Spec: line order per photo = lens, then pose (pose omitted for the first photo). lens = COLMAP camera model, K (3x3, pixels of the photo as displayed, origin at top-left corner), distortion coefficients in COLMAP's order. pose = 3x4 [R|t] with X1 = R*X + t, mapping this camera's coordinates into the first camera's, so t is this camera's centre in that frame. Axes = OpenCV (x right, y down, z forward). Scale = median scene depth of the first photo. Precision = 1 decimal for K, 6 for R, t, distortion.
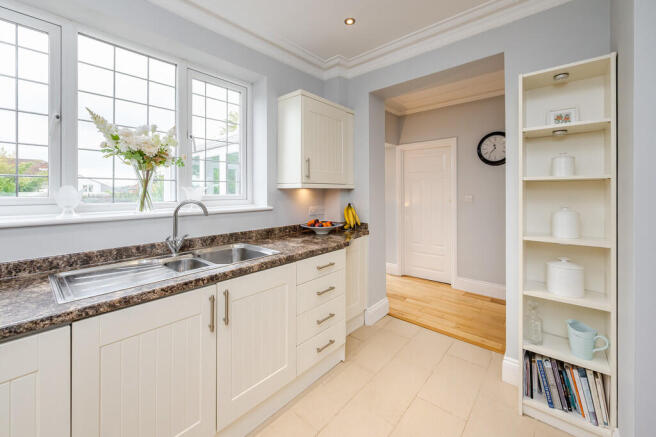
lens RADIAL K [[268.7, 0, 331.0], [0, 268.7, 190.9], [0, 0, 1]] dist [0.000400, -0.000591]
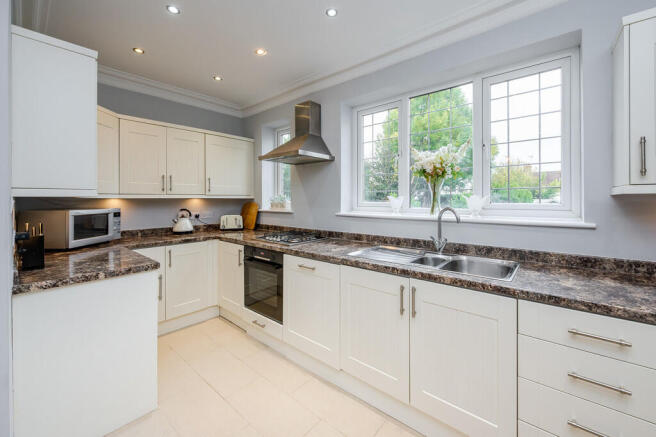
lens RADIAL K [[268.7, 0, 332.5], [0, 268.7, 199.9], [0, 0, 1]] dist [0.000400, -0.000591]
pose [[-0.007850, 0.003181, -0.999964, 0.584735], [0.003815, 0.999988, 0.003152, -0.003460], [0.999962, -0.003791, -0.007862, 0.518734]]
